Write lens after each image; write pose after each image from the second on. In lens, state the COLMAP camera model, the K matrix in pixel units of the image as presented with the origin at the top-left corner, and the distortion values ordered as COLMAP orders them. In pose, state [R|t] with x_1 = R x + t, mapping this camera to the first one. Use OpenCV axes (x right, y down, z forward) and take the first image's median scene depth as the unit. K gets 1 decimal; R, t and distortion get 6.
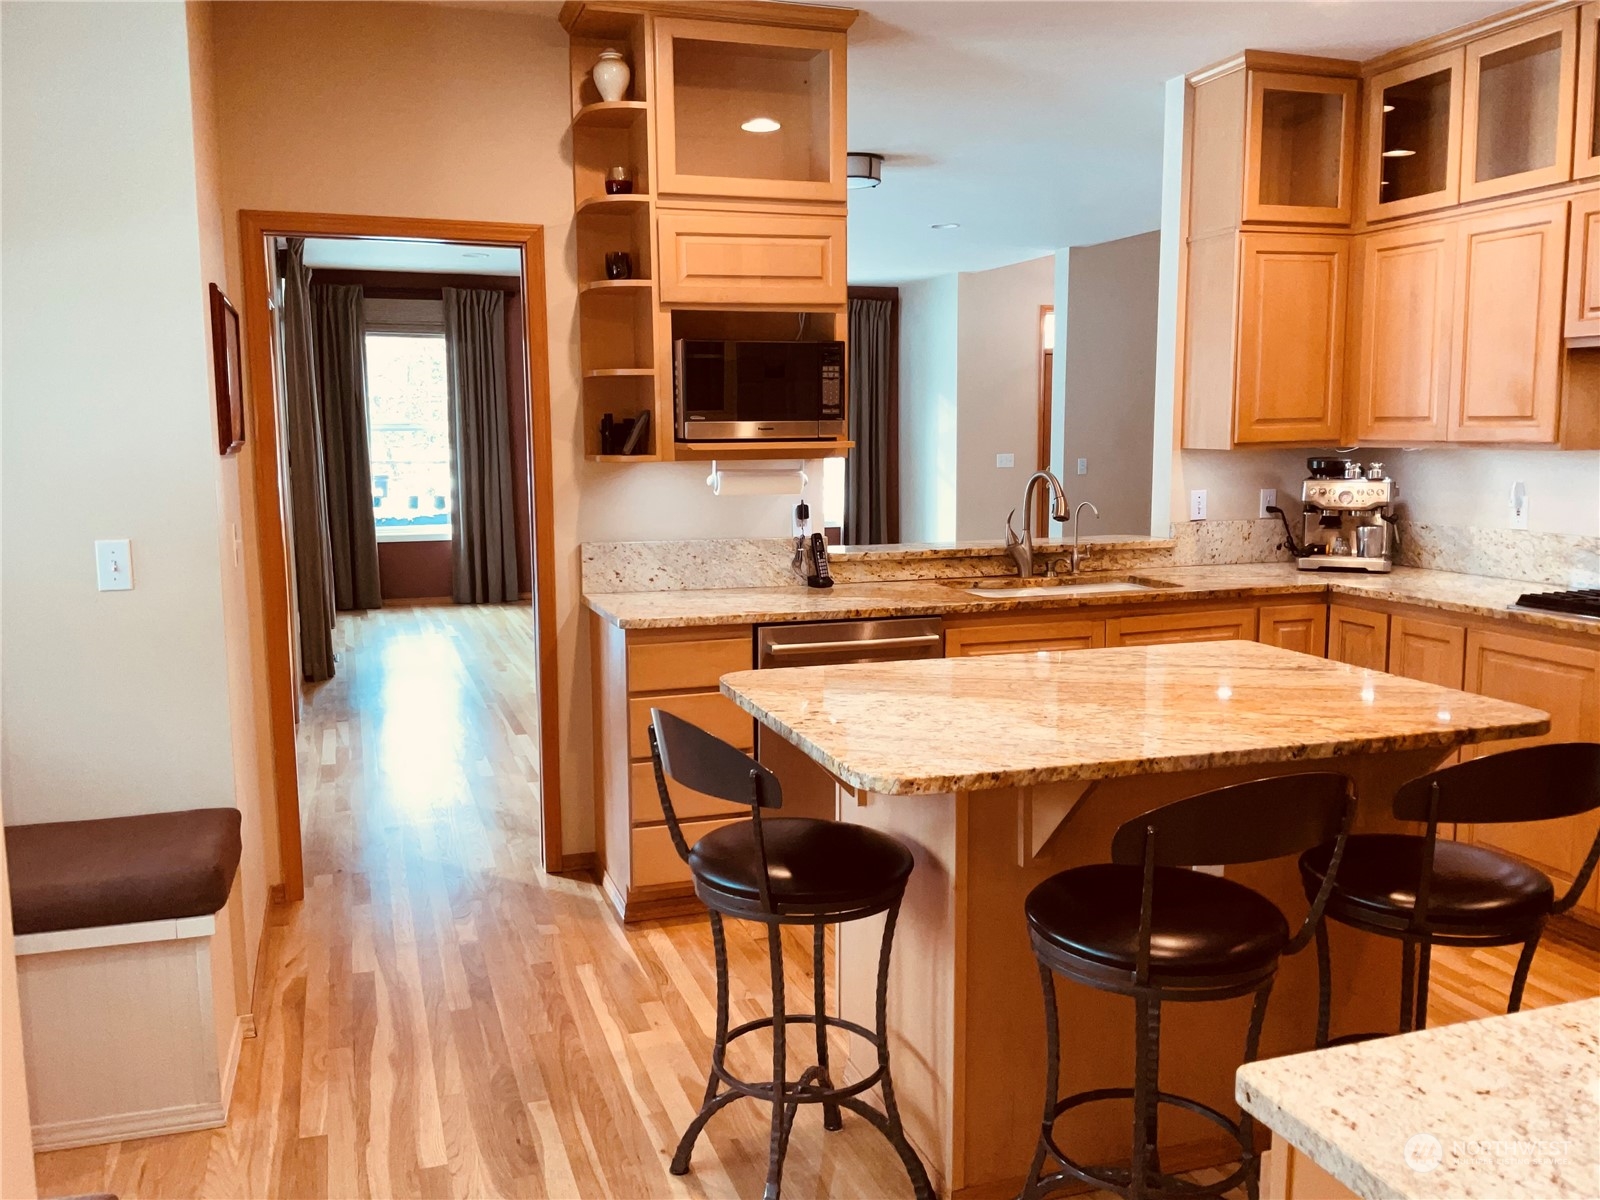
lens RADIAL K [[1313.7, 0, 799.3], [0, 1313.7, 593.5], [0, 0, 1]] dist [0.087041, -0.155233]
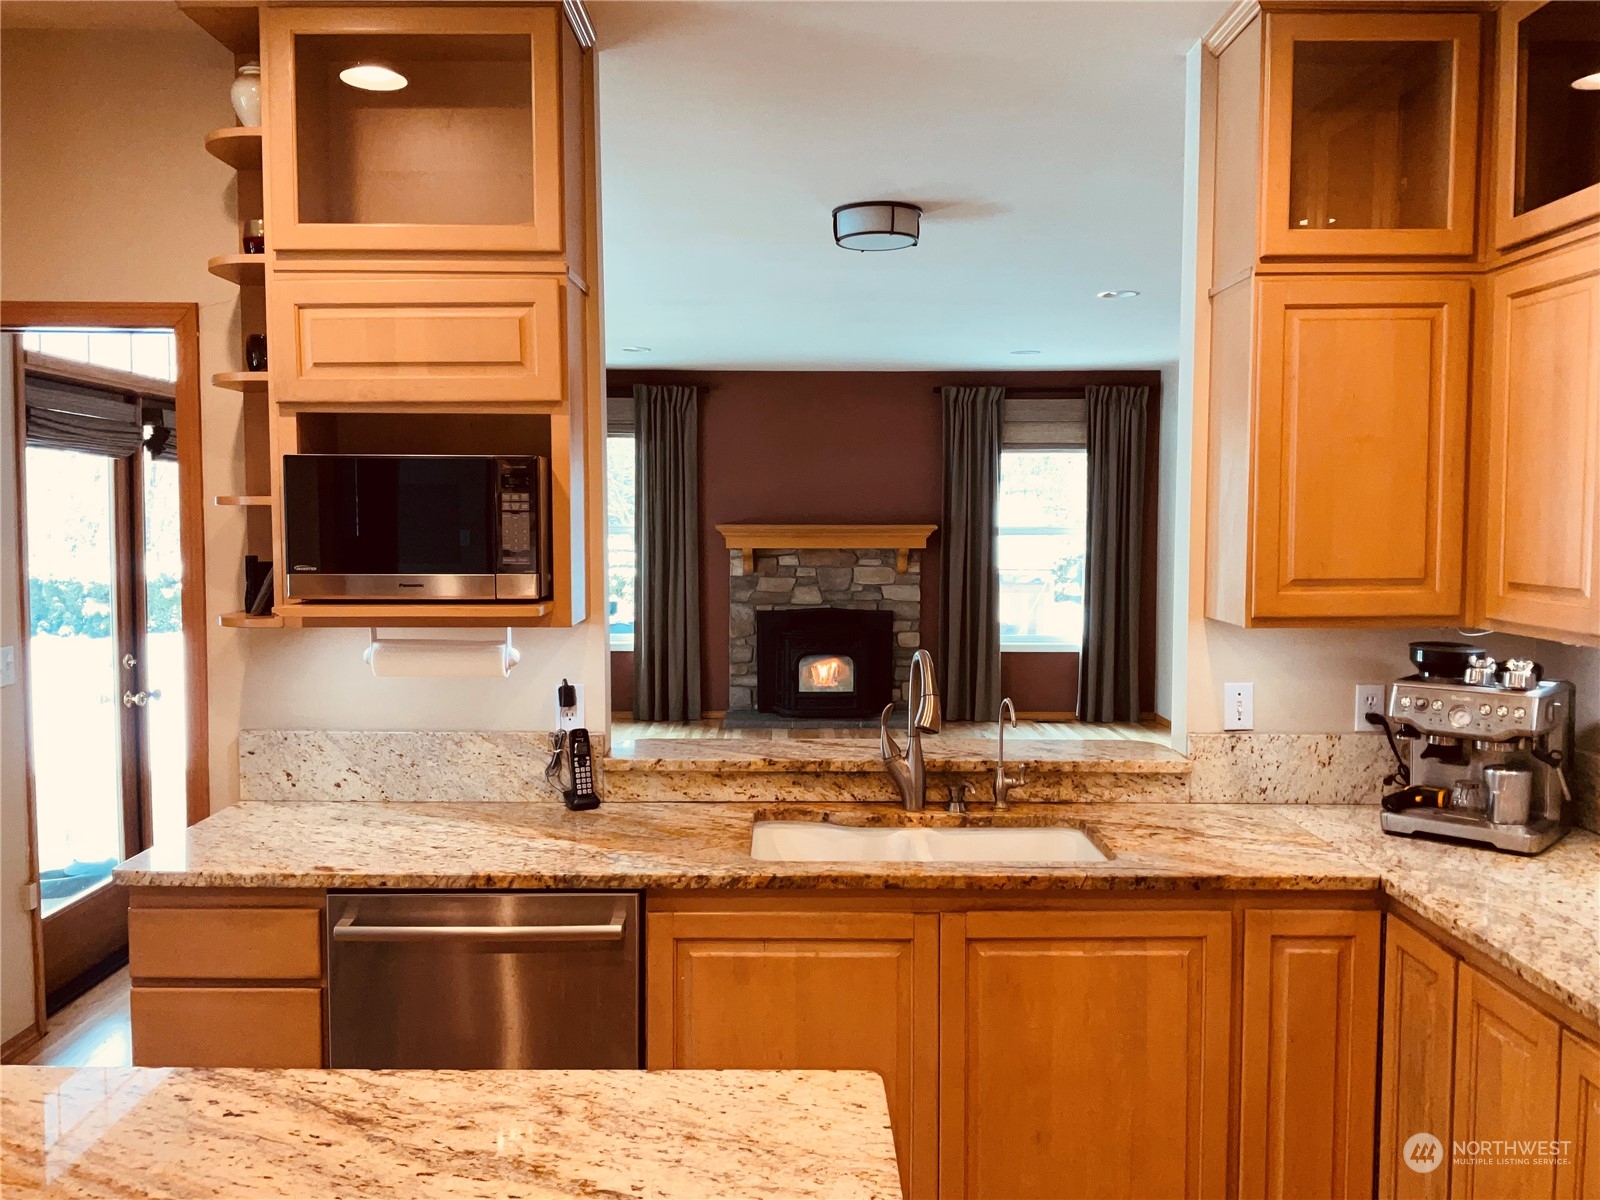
lens RADIAL K [[1313.7, 0, 797.6], [0, 1313.7, 594.1], [0, 0, 1]] dist [0.087041, -0.155233]
pose [[0.949777, 0.030517, -0.311436, 0.338307], [-0.050773, 0.997074, -0.057141, -0.083604], [0.308781, 0.070083, 0.948547, 0.380616]]
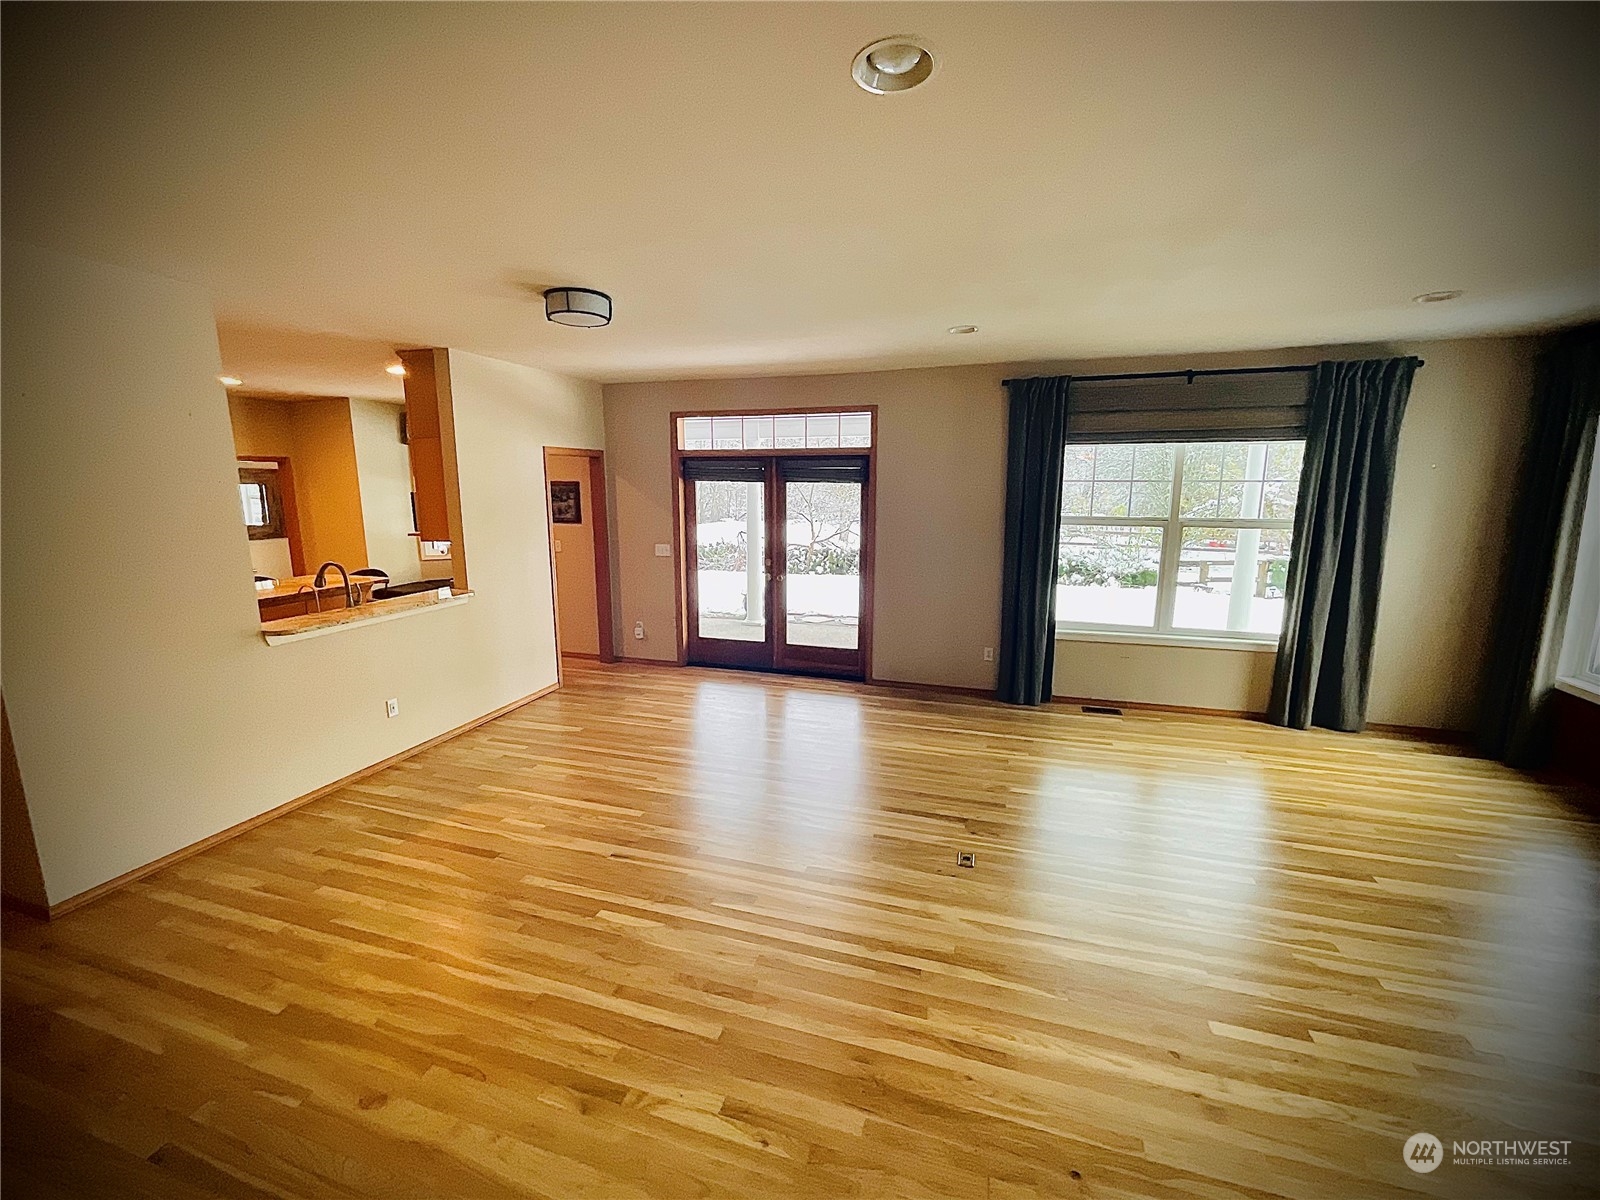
lens RADIAL K [[647.5, 0, 801.0], [0, 647.5, 598.7], [0, 0, 1]] dist [-0.001993, 0.002588]
pose [[-0.587754, 0.149661, -0.795077, 0.537741], [-0.096680, 0.962706, 0.252685, -0.343508], [0.803242, 0.225384, -0.551365, 2.090983]]
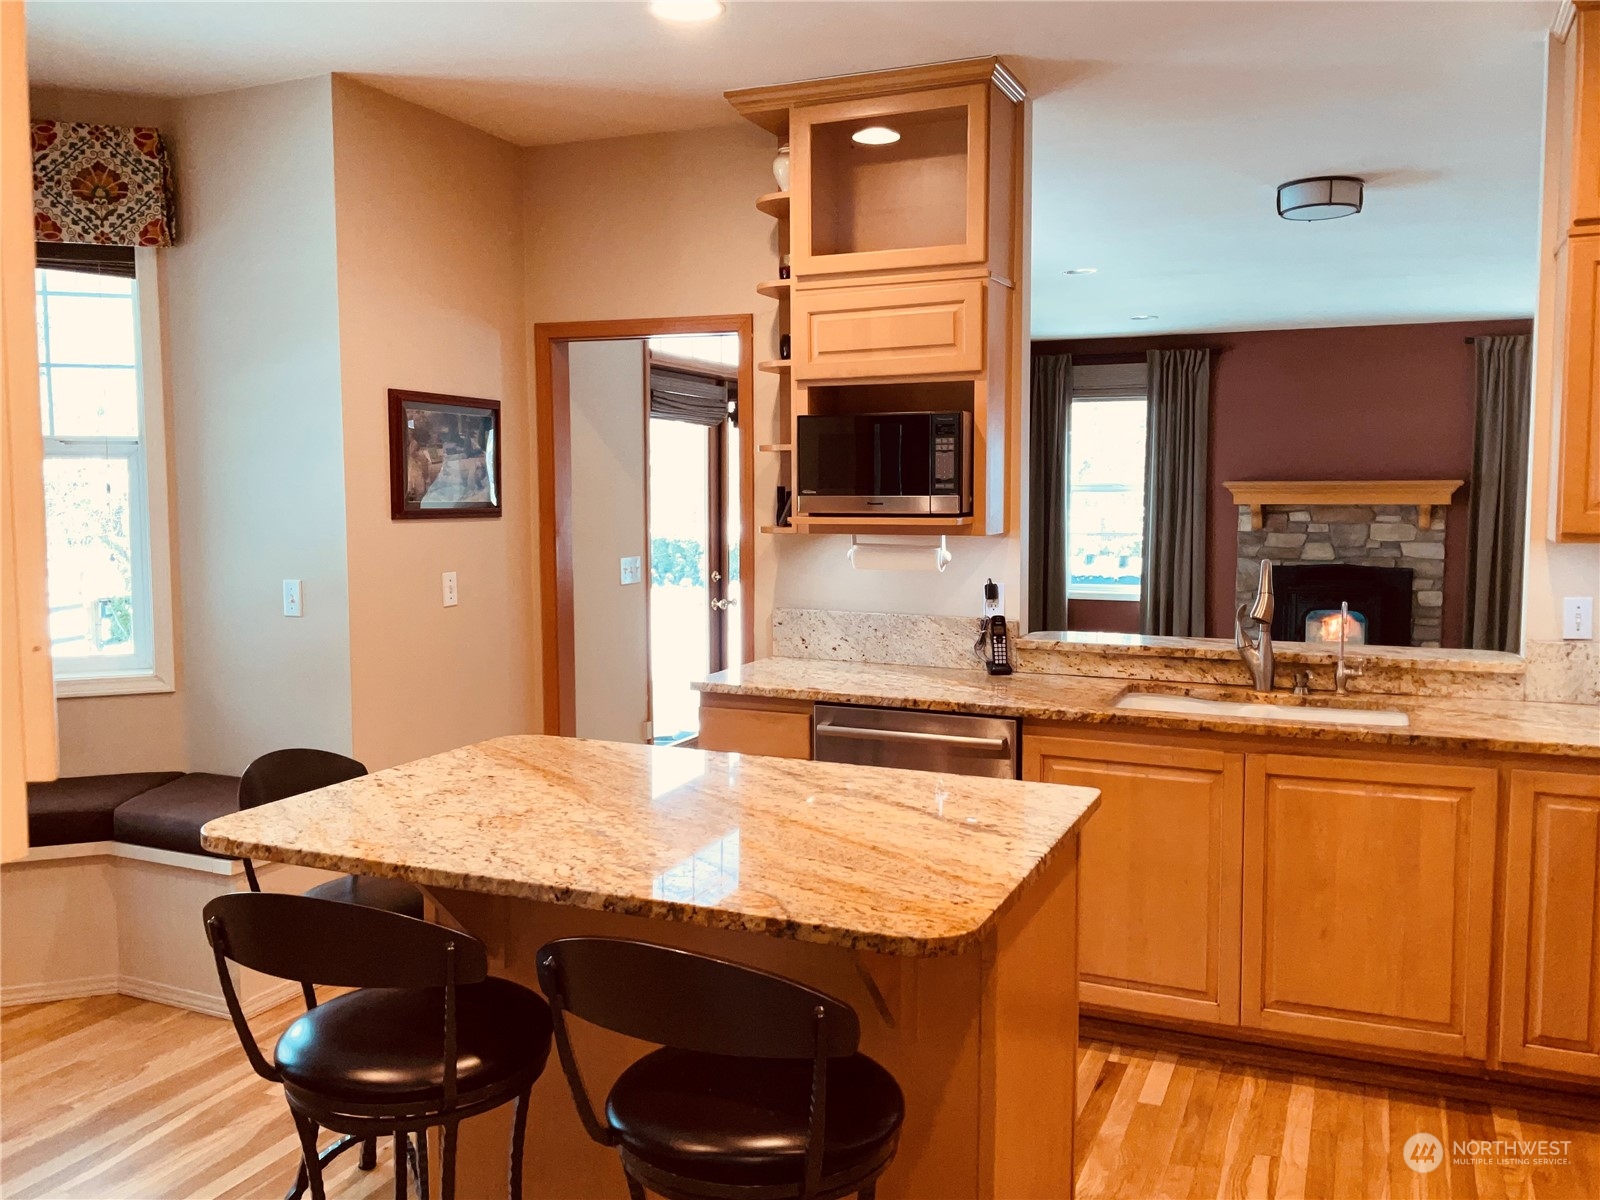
lens RADIAL K [[1313.7, 0, 800.9], [0, 1313.7, 594.2], [0, 0, 1]] dist [0.087041, -0.155233]
pose [[0.740829, 0.063269, -0.668707, 0.533232], [-0.089651, 0.995960, -0.005089, -0.044195], [0.665684, 0.063720, 0.743509, 0.222346]]
